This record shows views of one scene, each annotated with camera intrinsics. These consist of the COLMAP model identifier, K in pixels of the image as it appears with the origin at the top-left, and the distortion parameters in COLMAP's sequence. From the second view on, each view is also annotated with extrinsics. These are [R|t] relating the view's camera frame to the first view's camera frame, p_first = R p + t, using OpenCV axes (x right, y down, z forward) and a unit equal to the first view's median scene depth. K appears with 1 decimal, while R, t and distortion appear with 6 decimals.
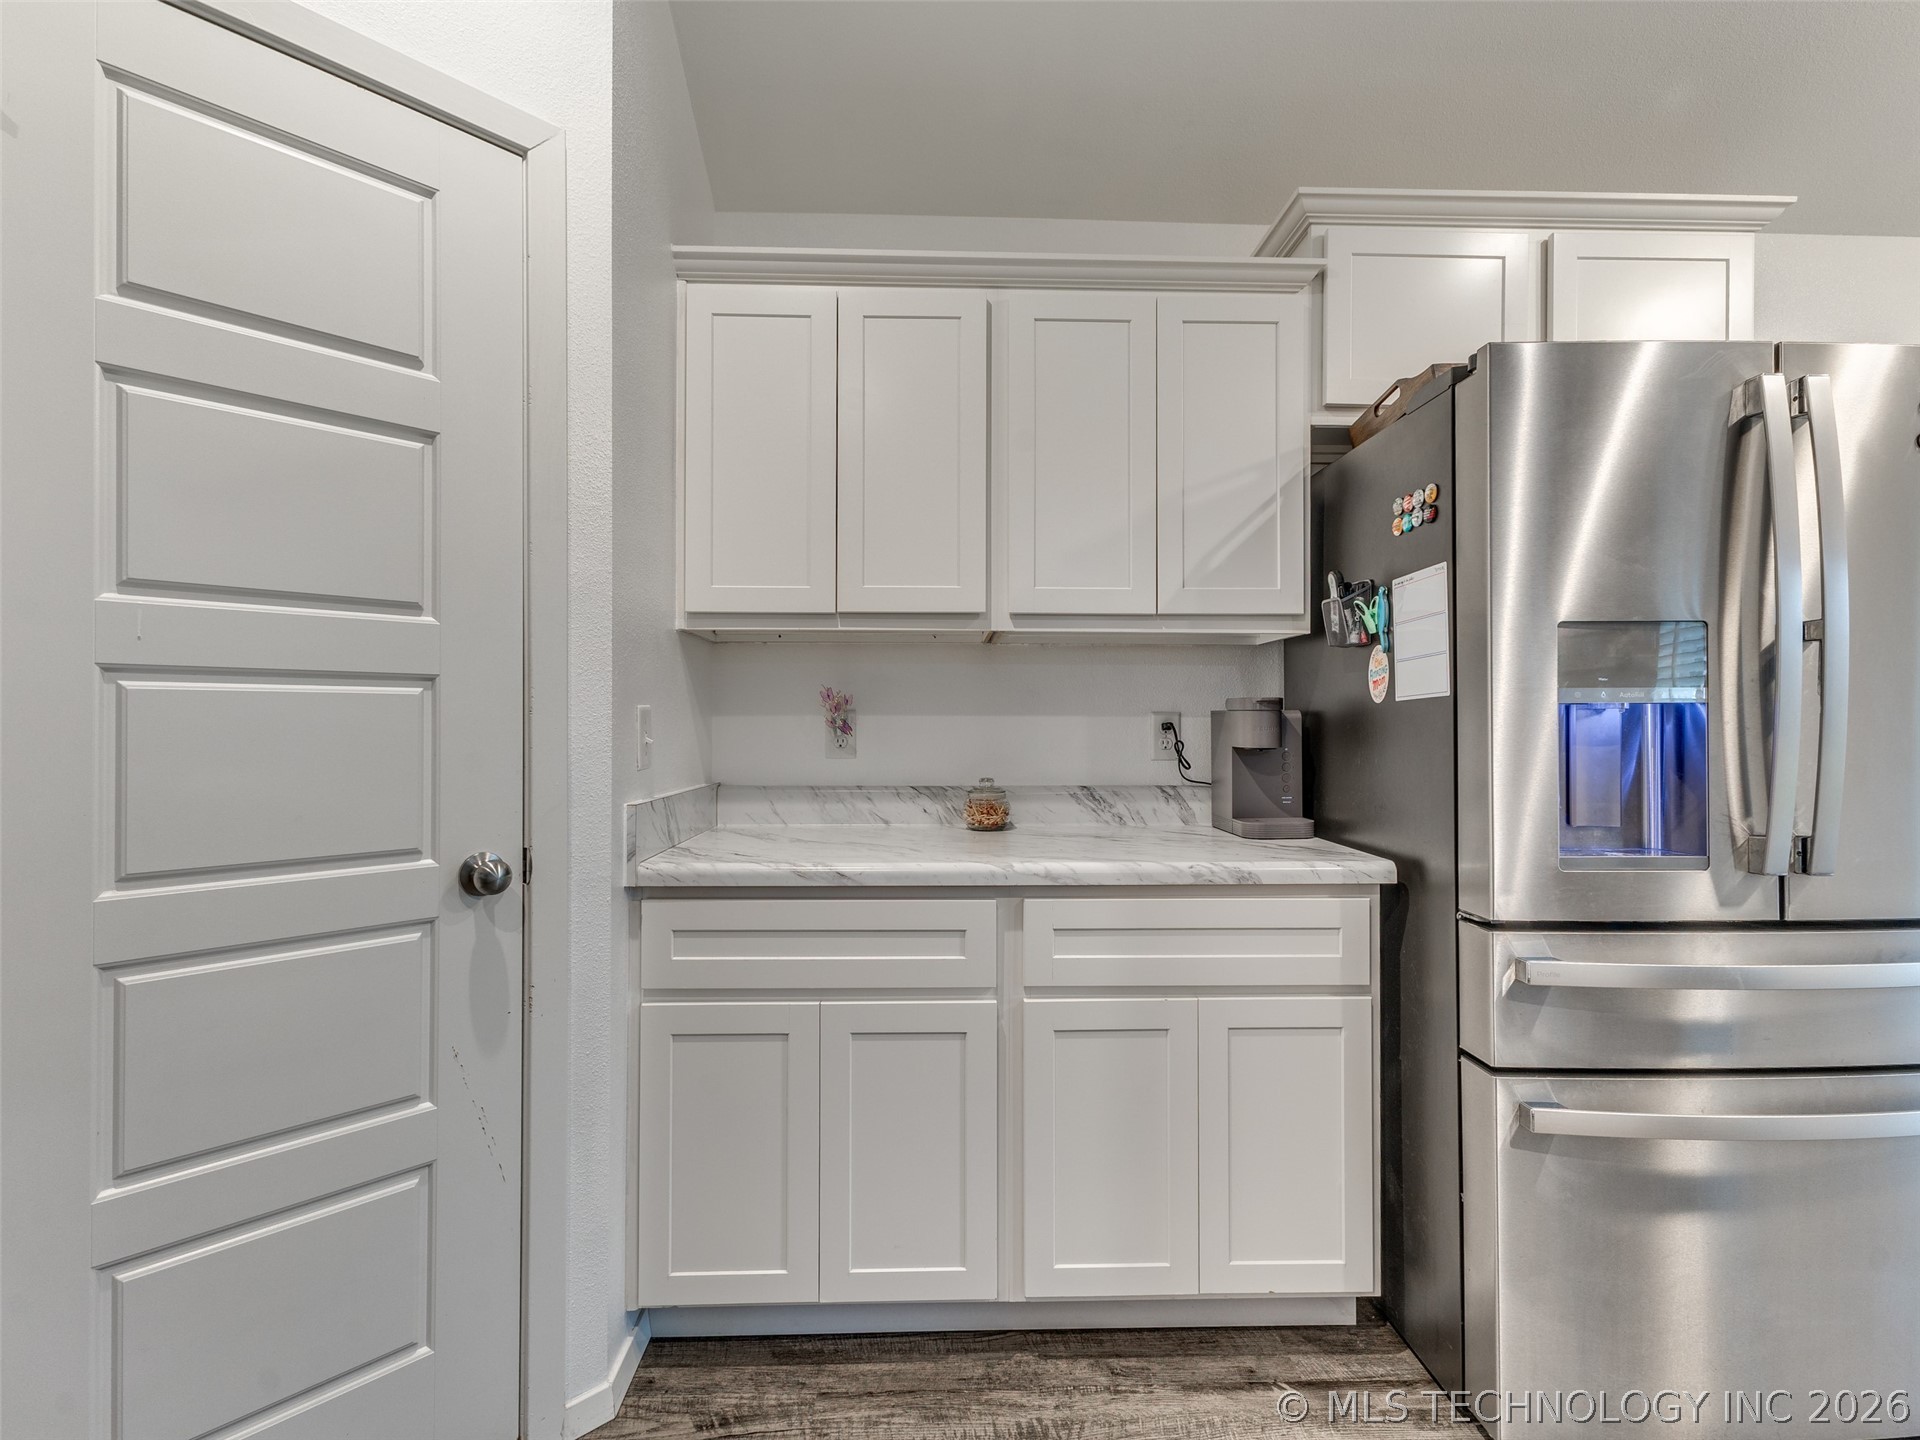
lens RADIAL K [[920.7, 0, 961.2], [0, 920.7, 710.8], [0, 0, 1]] dist [0.000860, -0.000027]
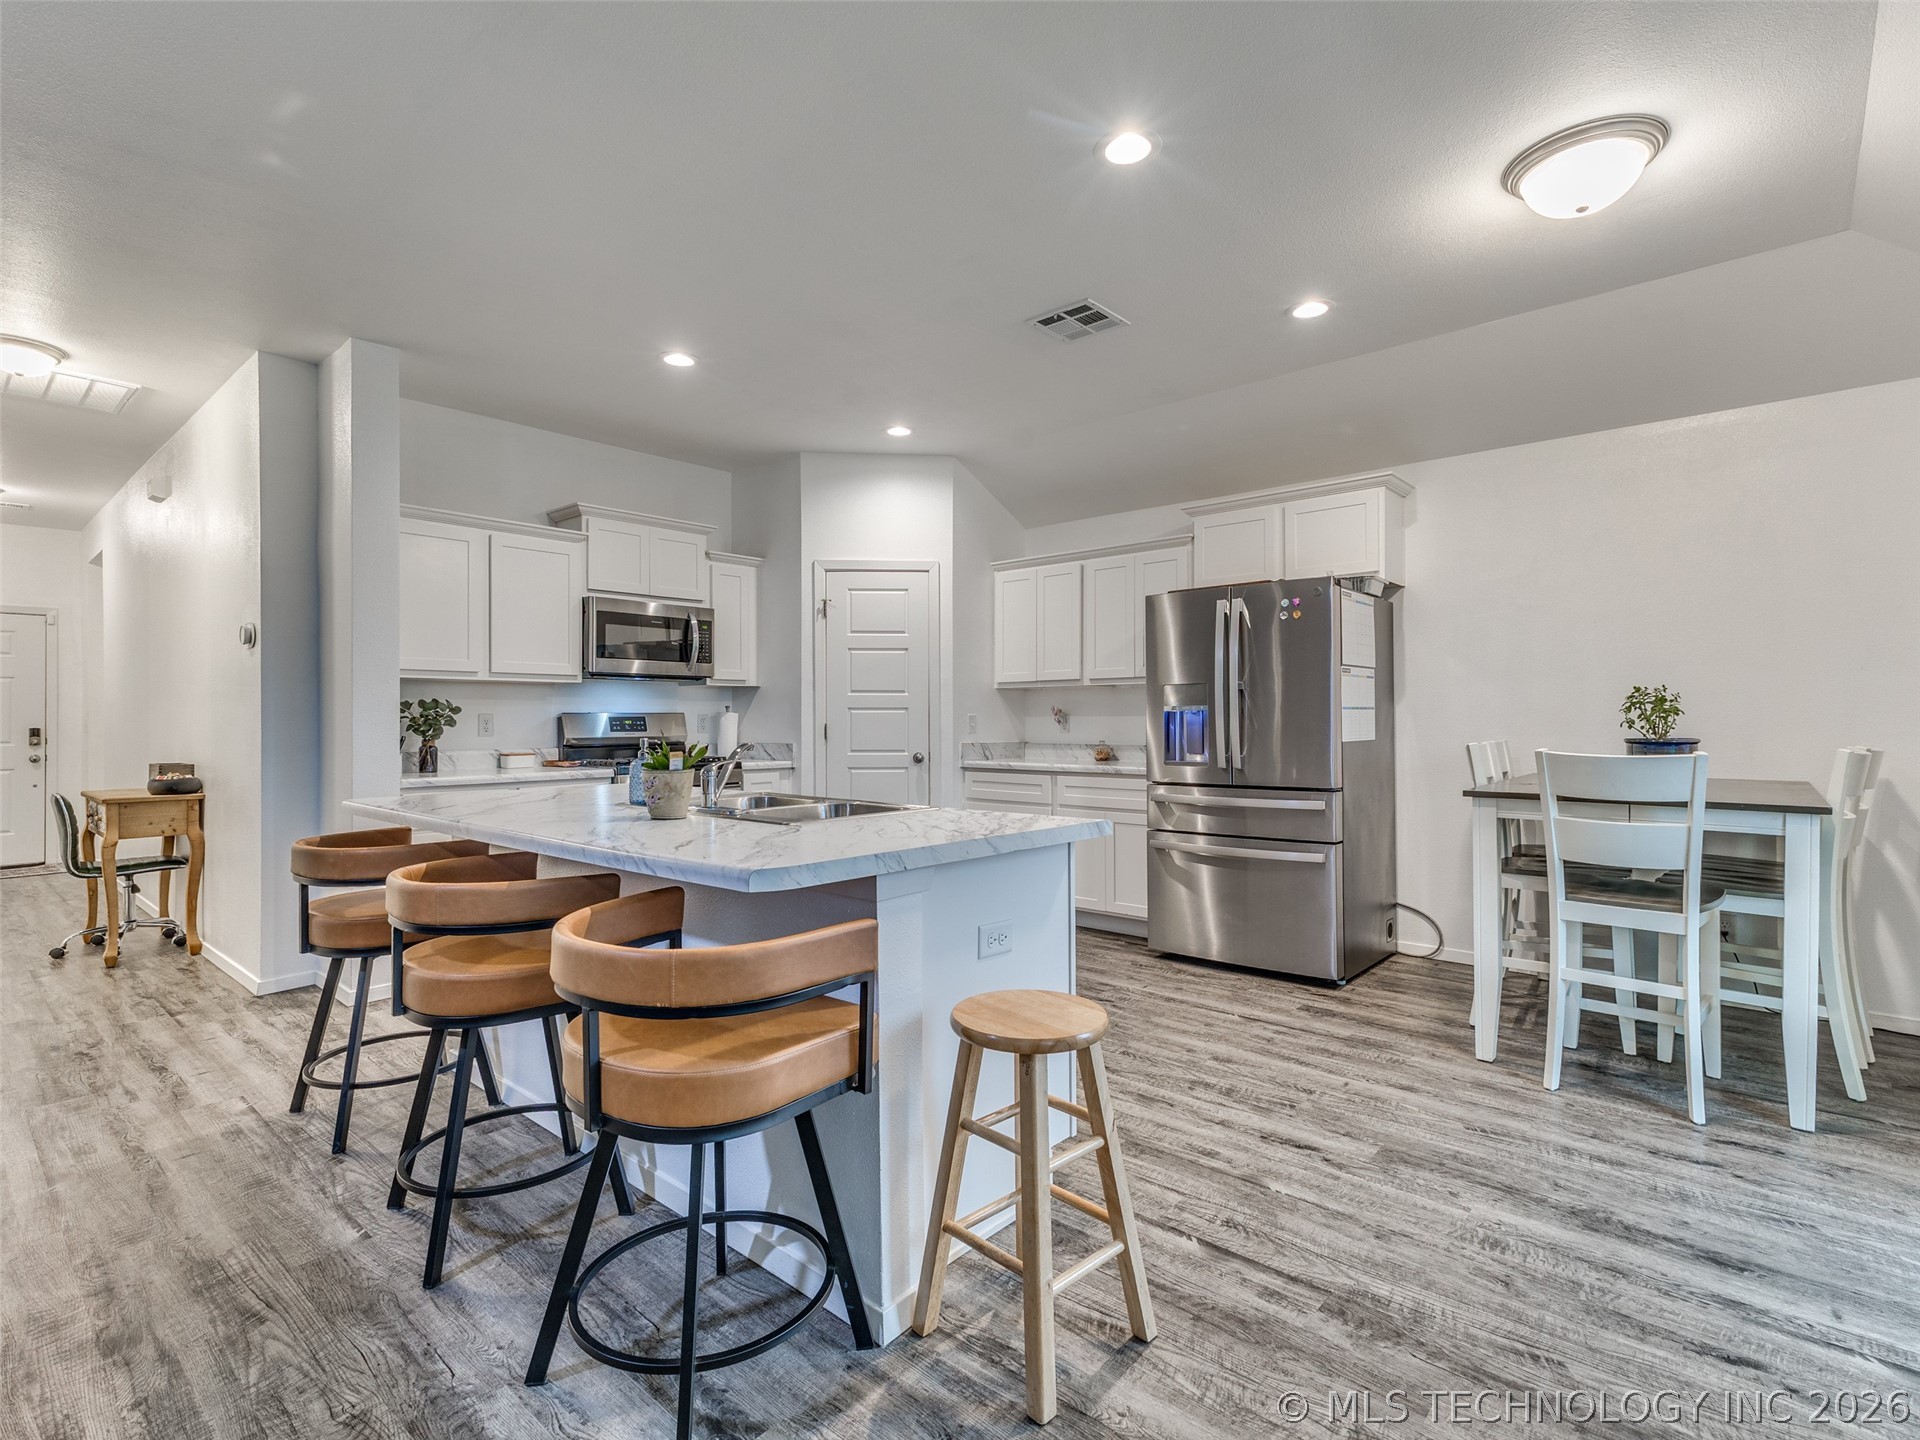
lens RADIAL K [[935.4, 0, 964.9], [0, 935.4, 714.9], [0, 0, 1]] dist [0.010629, 0.000283]
pose [[0.727125, -0.008046, -0.686458, 2.044863], [0.009341, 0.999955, -0.001827, 0.002826], [0.686442, -0.005084, 0.727167, -1.531198]]
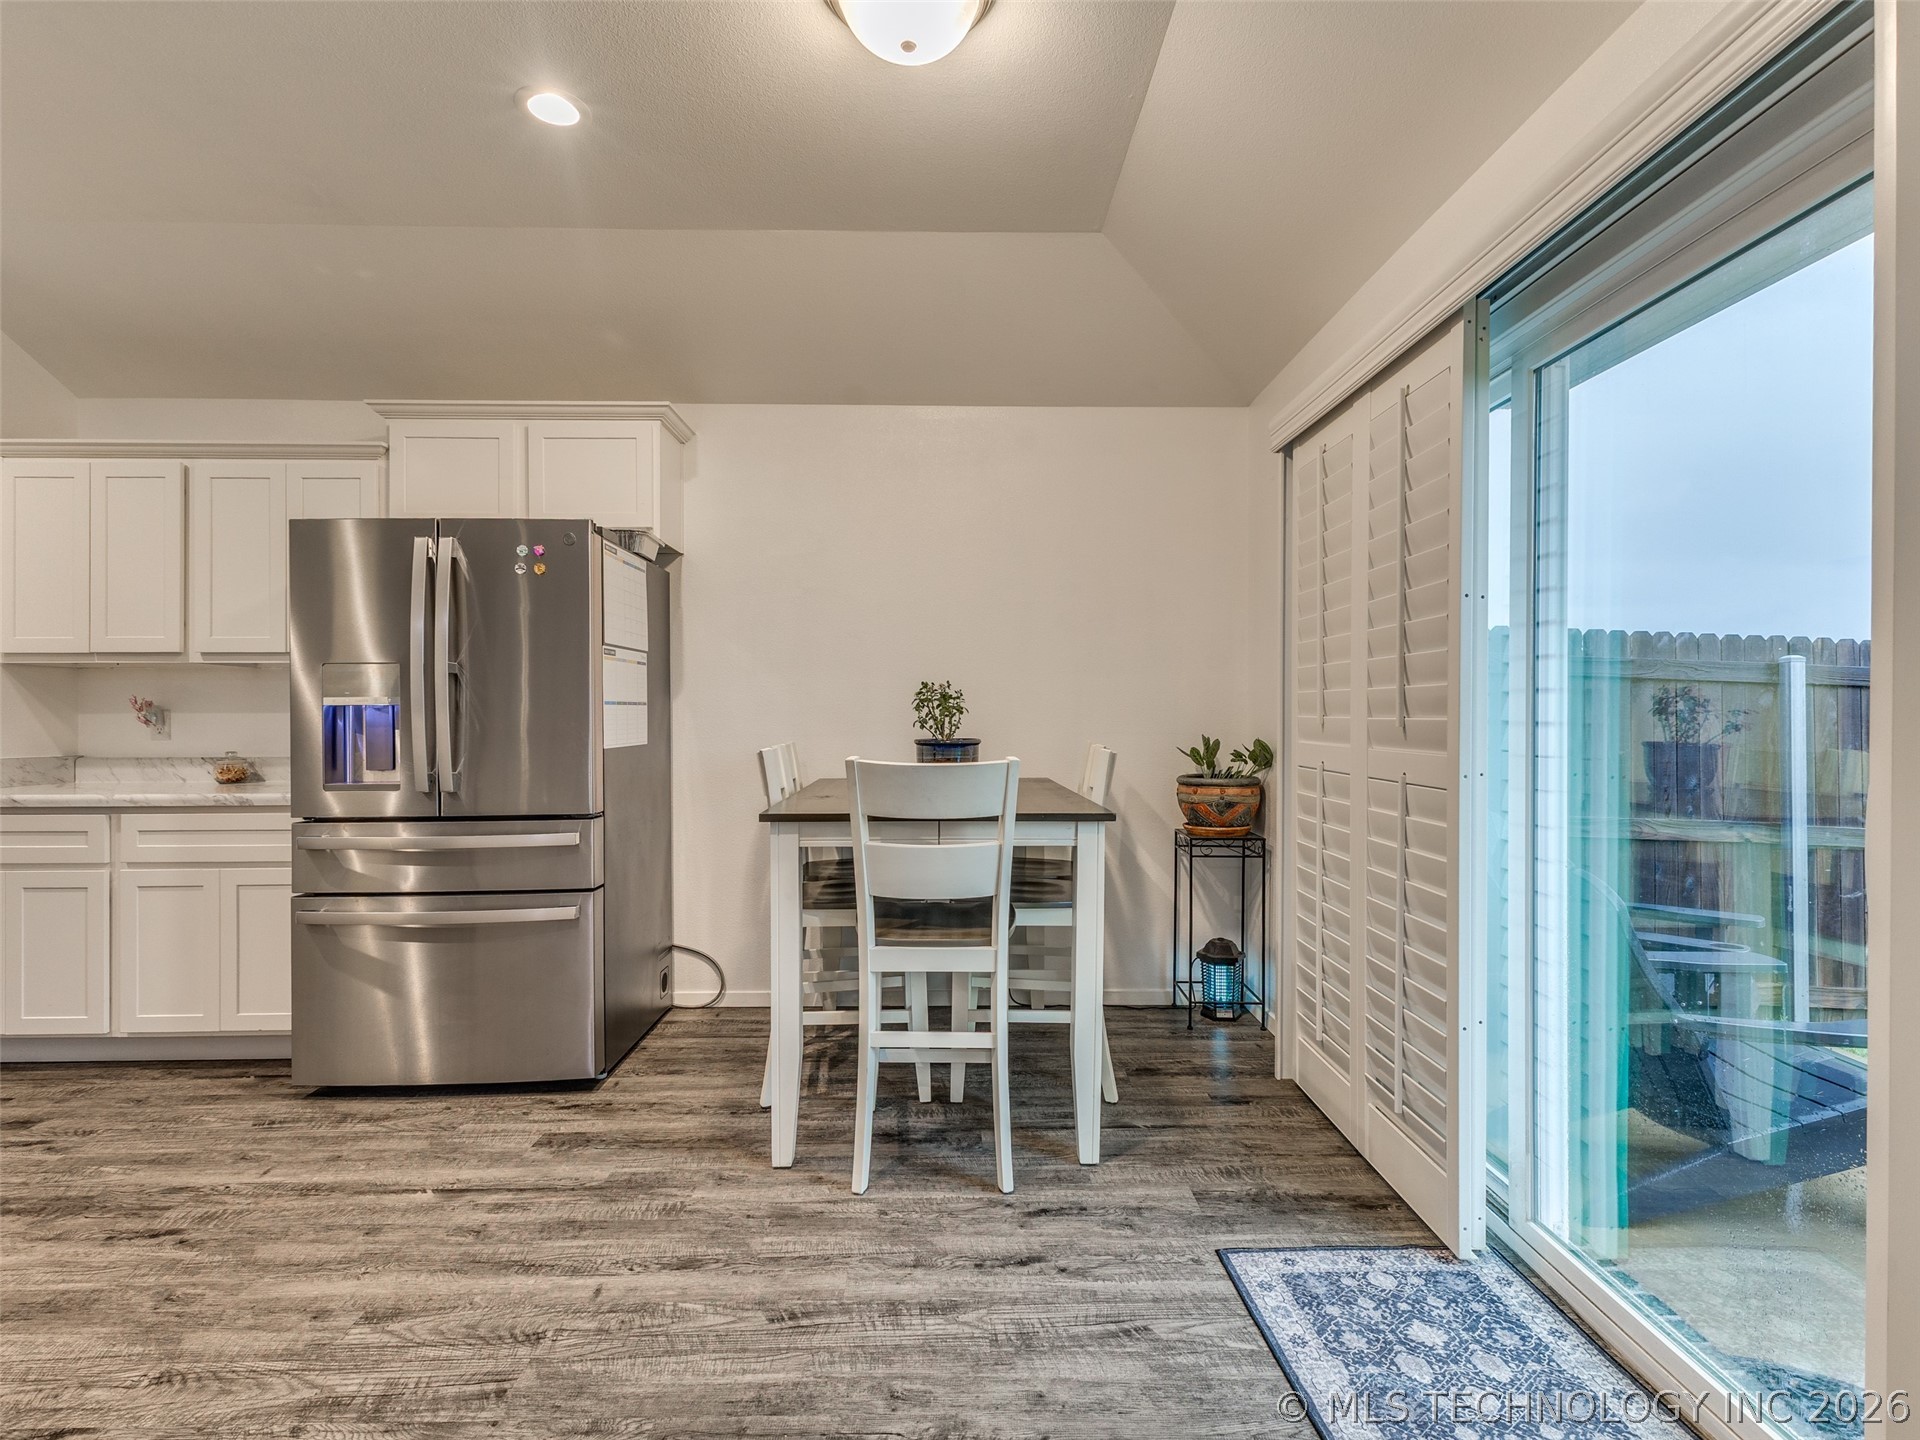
lens RADIAL K [[935.4, 0, 964.9], [0, 935.4, 714.9], [0, 0, 1]] dist [0.010629, 0.000283]
pose [[0.999791, -0.004234, -0.019997, 1.803394], [0.004371, 0.999967, 0.006836, 0.003721], [0.019968, -0.006922, 0.999777, -0.841254]]
